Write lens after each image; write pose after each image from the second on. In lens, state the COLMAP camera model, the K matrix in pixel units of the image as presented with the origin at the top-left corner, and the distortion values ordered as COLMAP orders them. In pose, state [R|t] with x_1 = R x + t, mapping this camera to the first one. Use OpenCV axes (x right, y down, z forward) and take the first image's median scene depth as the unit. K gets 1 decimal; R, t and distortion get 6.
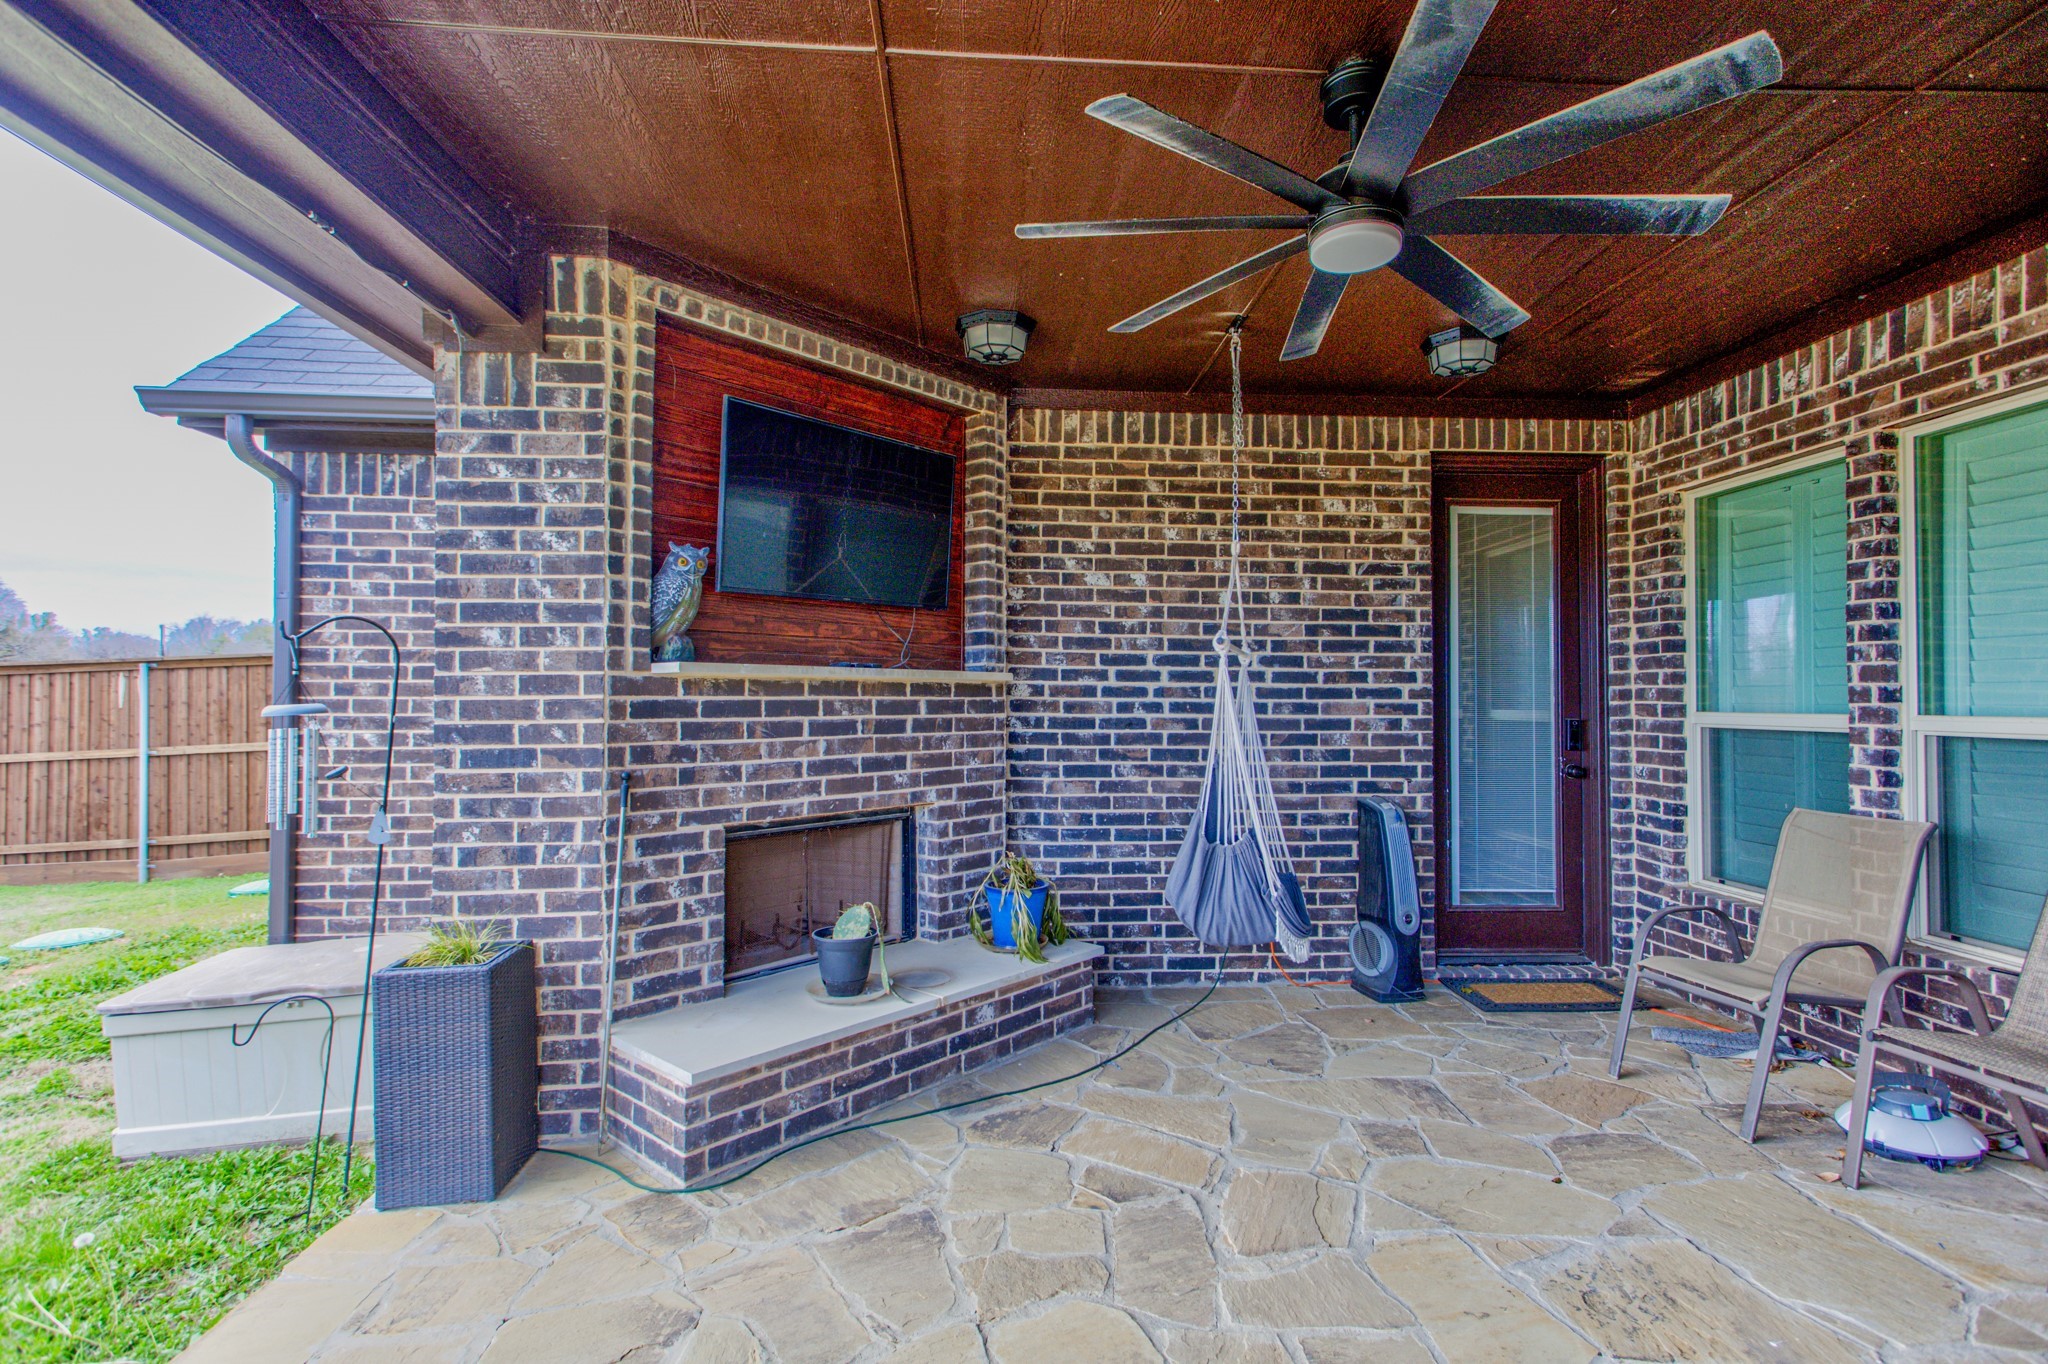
lens RADIAL K [[976.6, 0, 1024.0], [0, 976.6, 682.0], [0, 0, 1]] dist [0.010876, 0.006429]
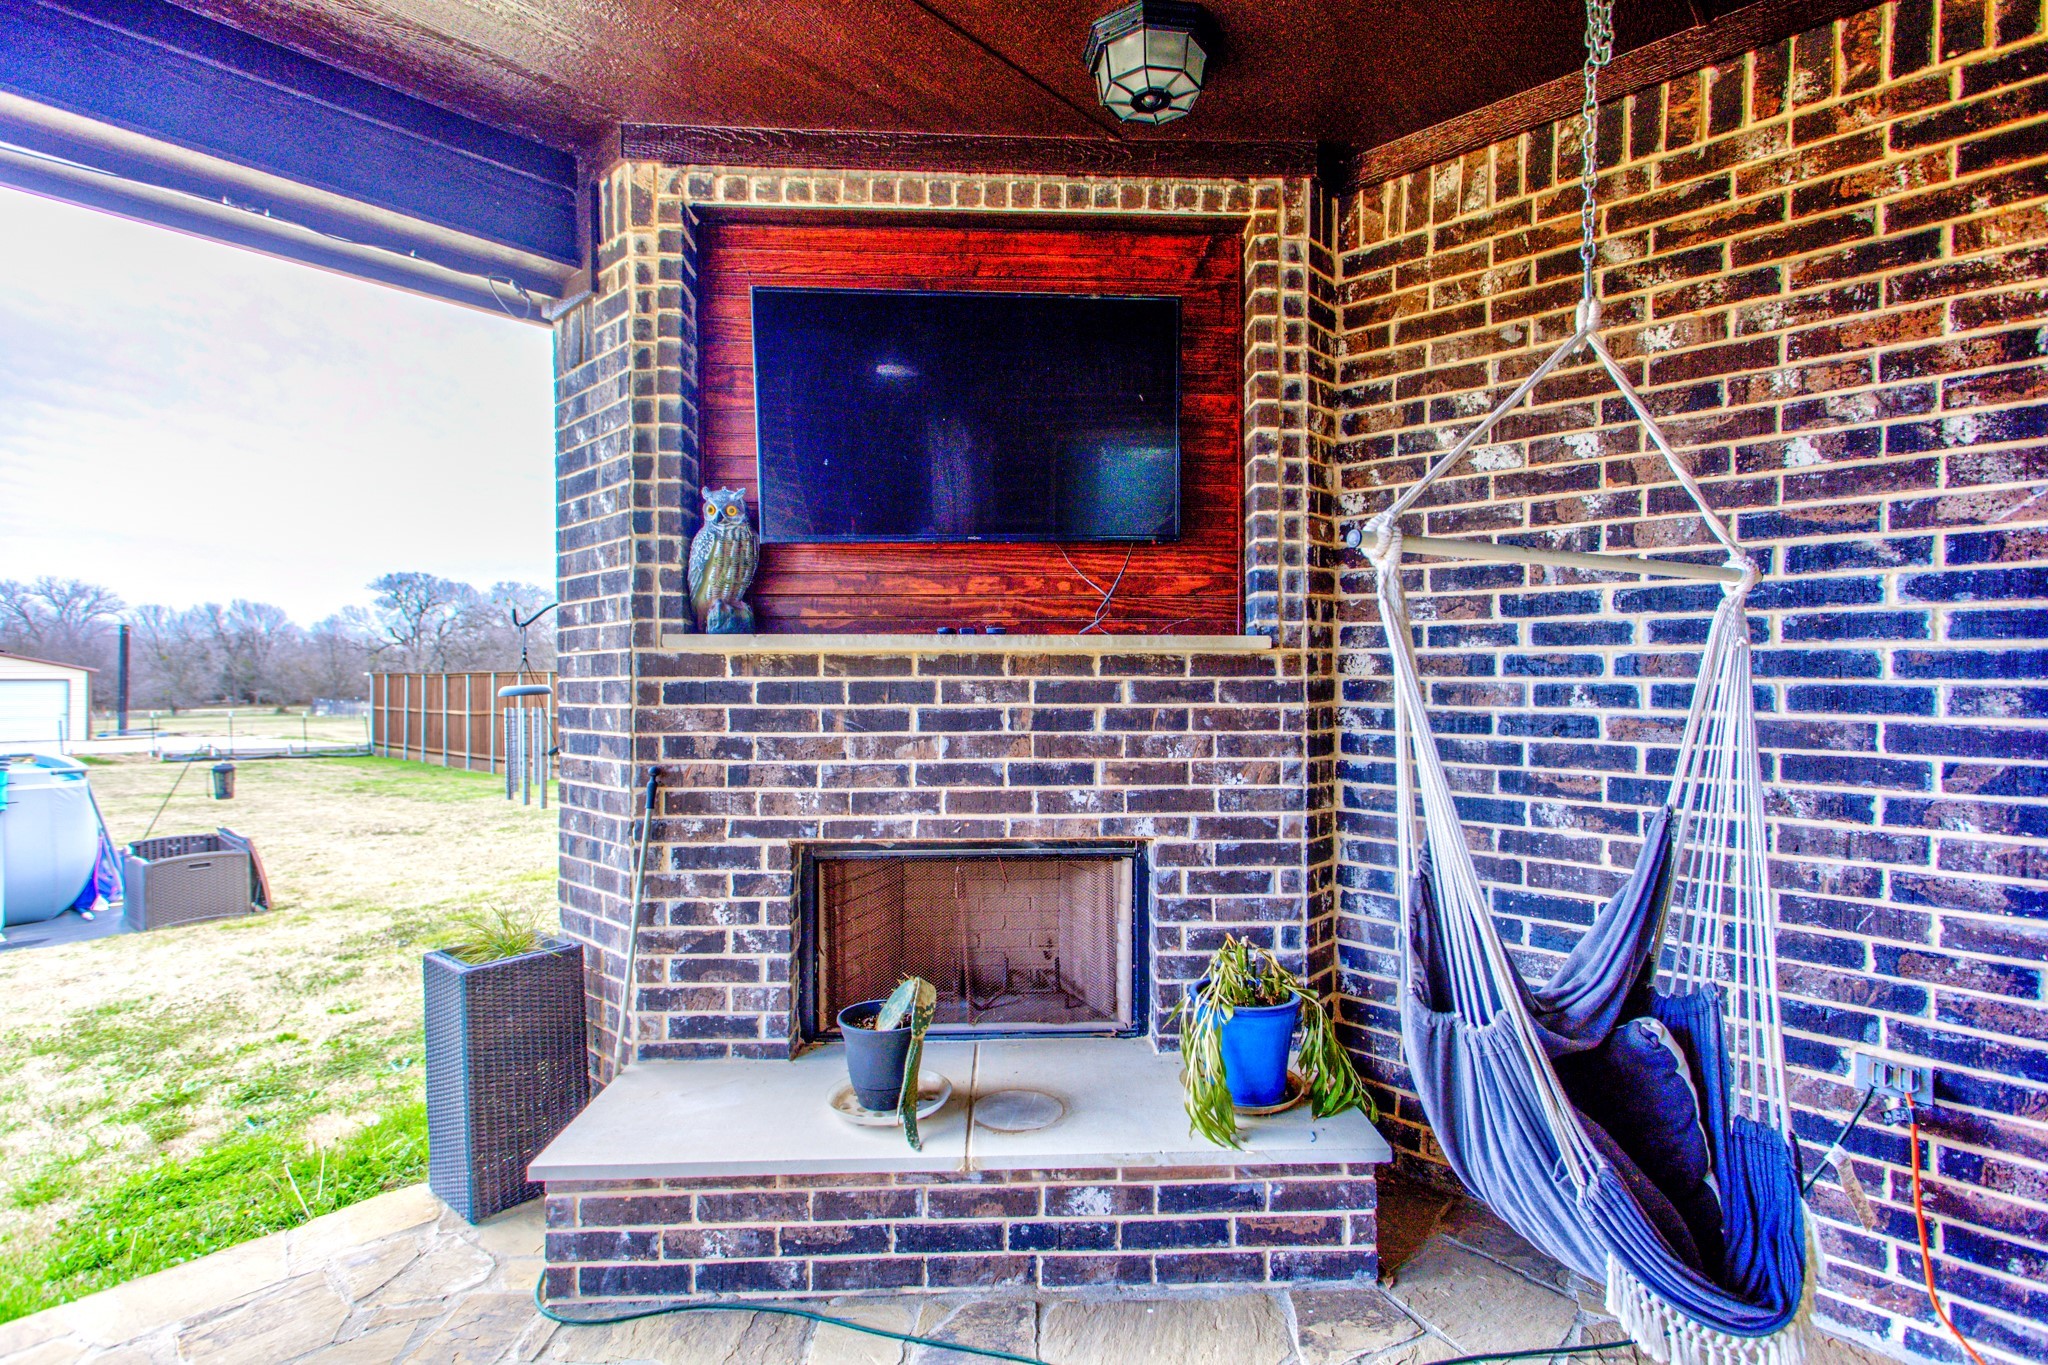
lens RADIAL K [[976.6, 0, 1024.0], [0, 976.6, 682.5], [0, 0, 1]] dist [0.010876, 0.006429]
pose [[0.696953, 0.001174, -0.717116, 0.343615], [0.014574, 0.999769, 0.015800, 0.008429], [0.716968, -0.021463, 0.696775, 0.524533]]
